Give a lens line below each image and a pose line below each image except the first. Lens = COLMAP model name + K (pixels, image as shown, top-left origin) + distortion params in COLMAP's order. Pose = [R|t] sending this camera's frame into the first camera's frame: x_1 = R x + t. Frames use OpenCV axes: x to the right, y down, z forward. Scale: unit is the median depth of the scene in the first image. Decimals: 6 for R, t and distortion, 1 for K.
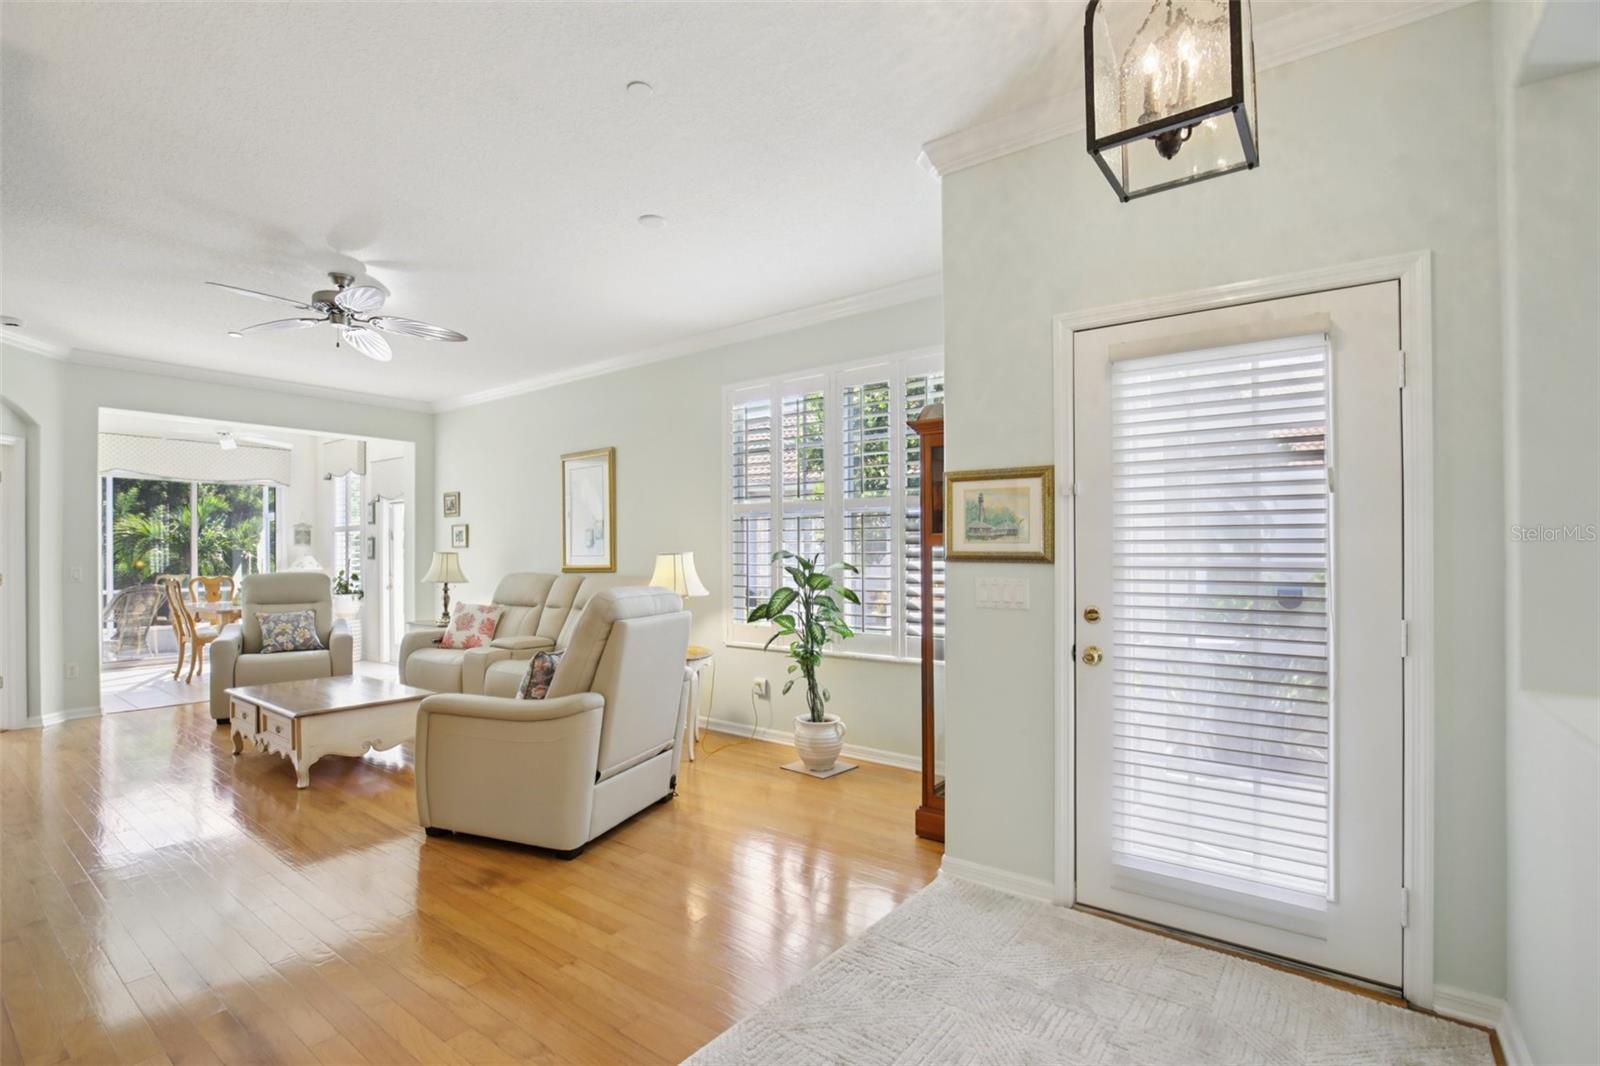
lens RADIAL K [[726.1, 0, 791.0], [0, 726.1, 562.0], [0, 0, 1]] dist [-0.032560, 0.004808]
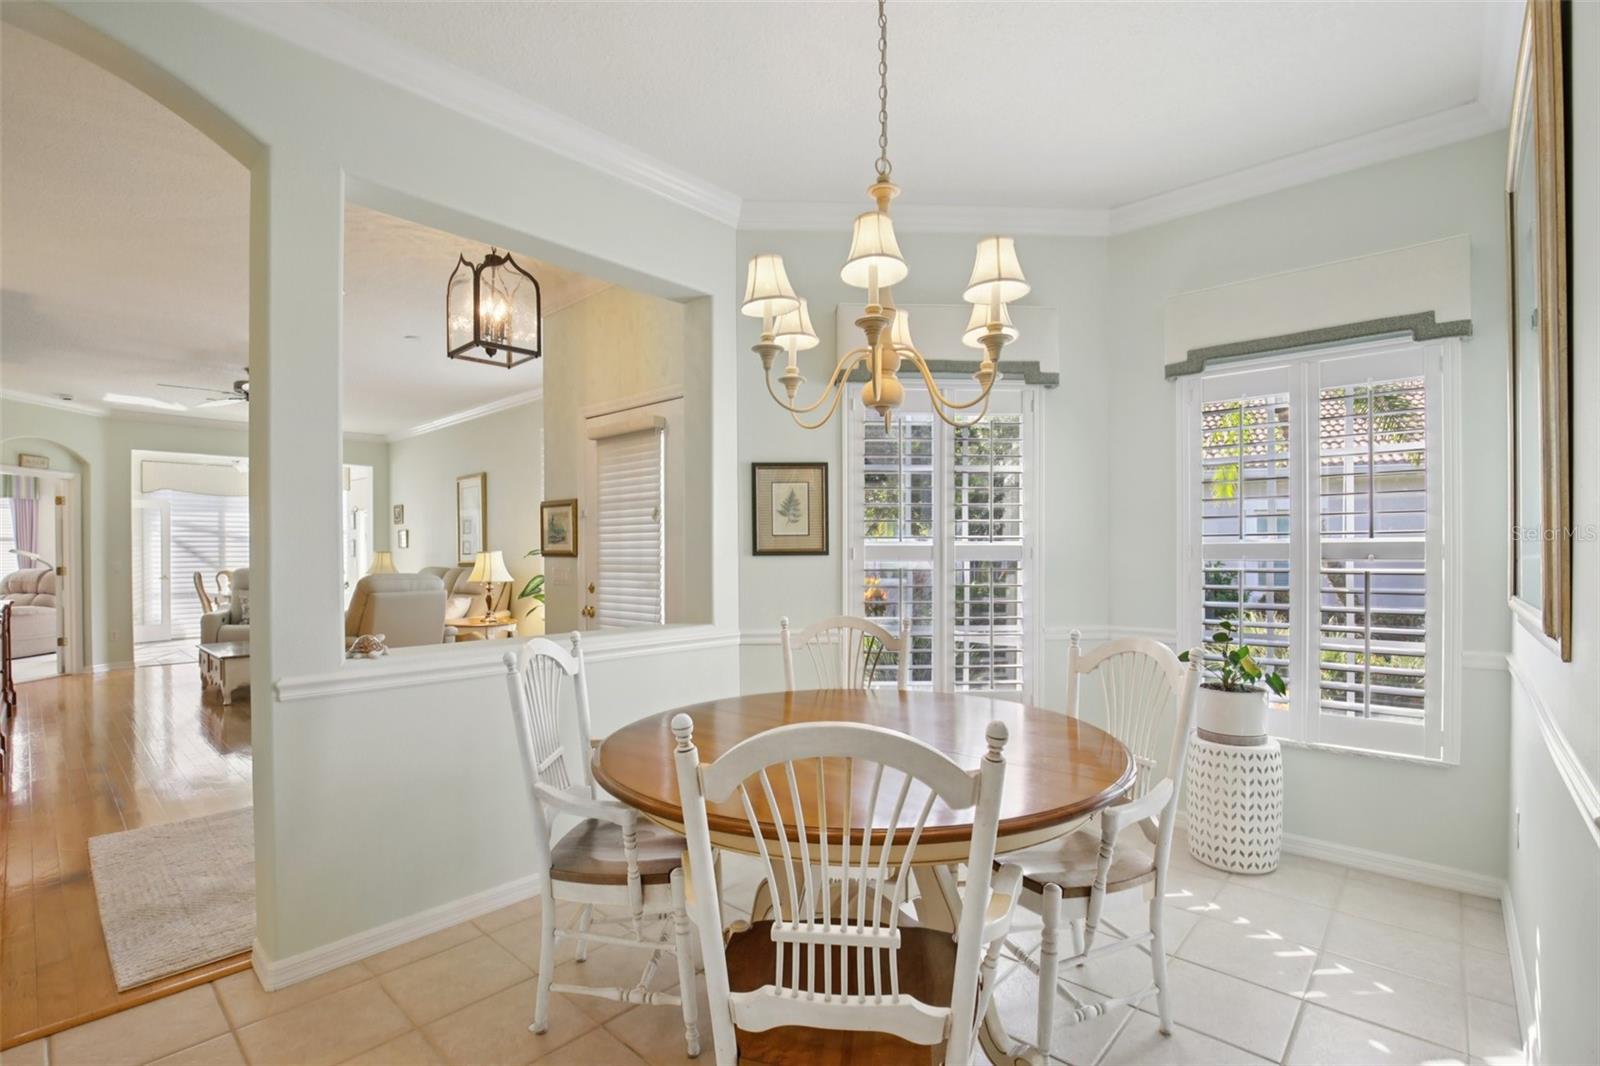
lens RADIAL K [[726.1, 0, 805.5], [0, 726.1, 562.8], [0, 0, 1]] dist [-0.032560, 0.004808]
pose [[0.995997, -0.001370, -0.089372, 0.444798], [0.001782, 0.999988, 0.004527, 0.003288], [0.089365, -0.004668, 0.995988, -0.264149]]
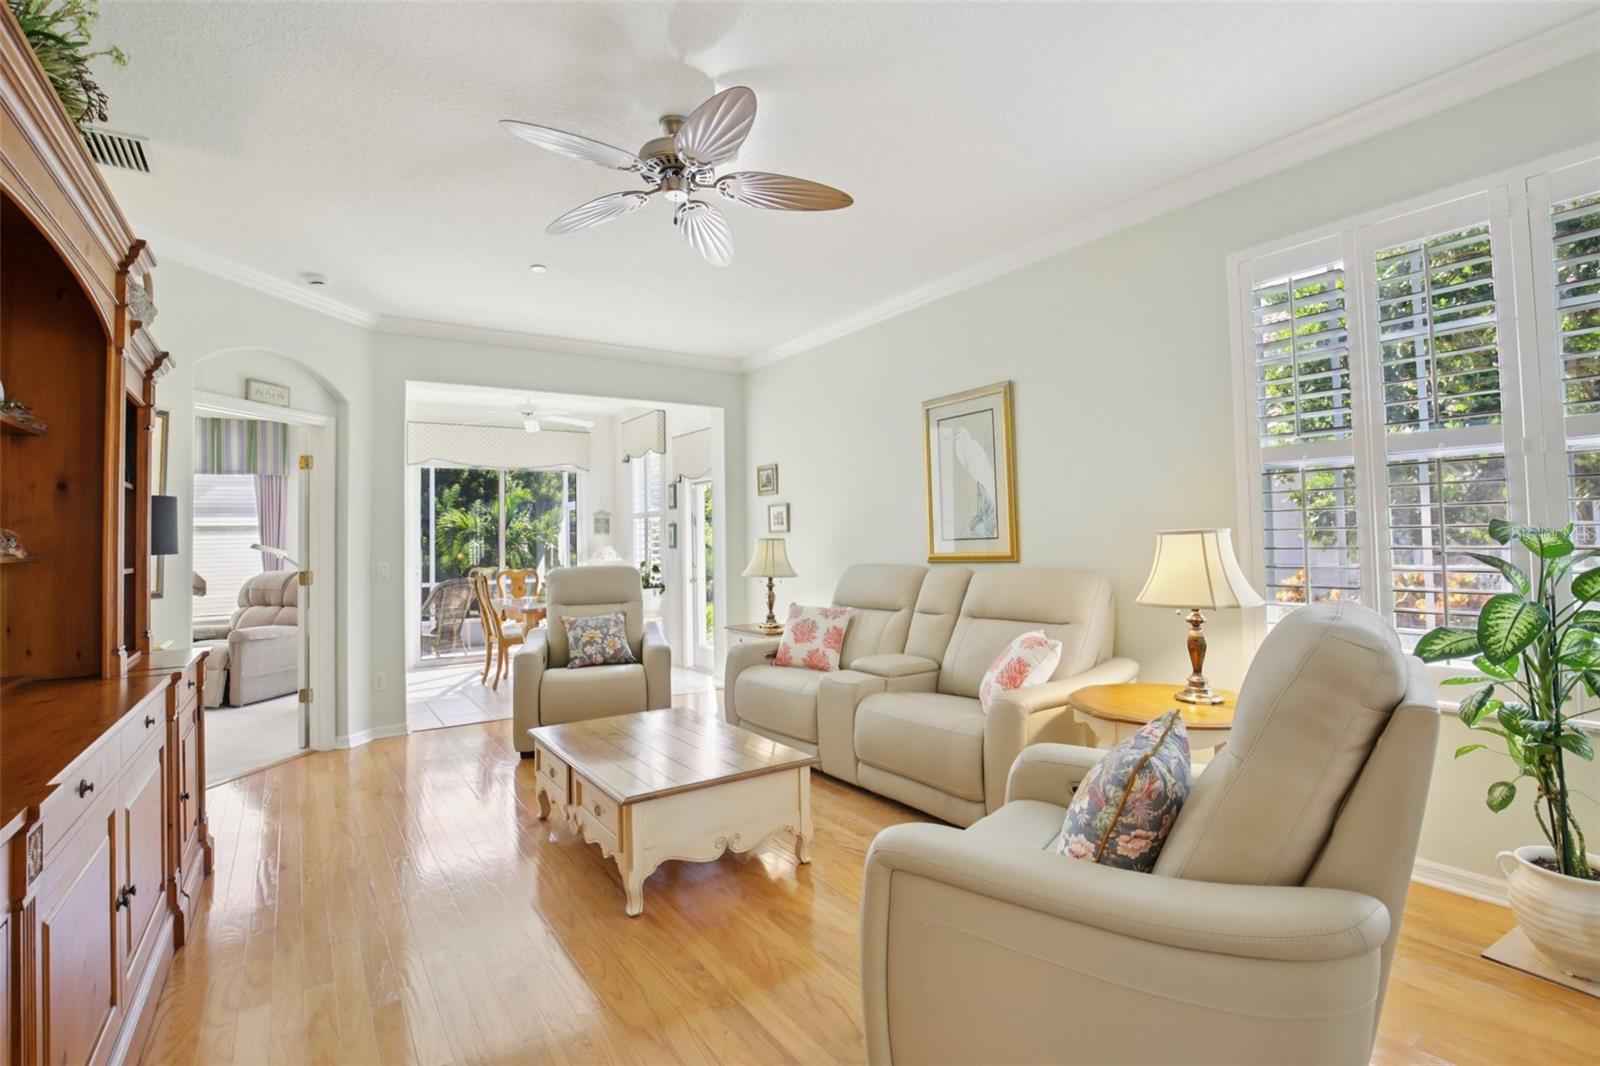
lens RADIAL K [[726.1, 0, 800.3], [0, 726.1, 518.8], [0, 0, 1]] dist [-0.032560, 0.004808]
pose [[0.950761, -0.028282, -0.308632, -0.217141], [0.016828, 0.999069, -0.039712, -0.003095], [0.309468, 0.032563, 0.950352, 0.276081]]
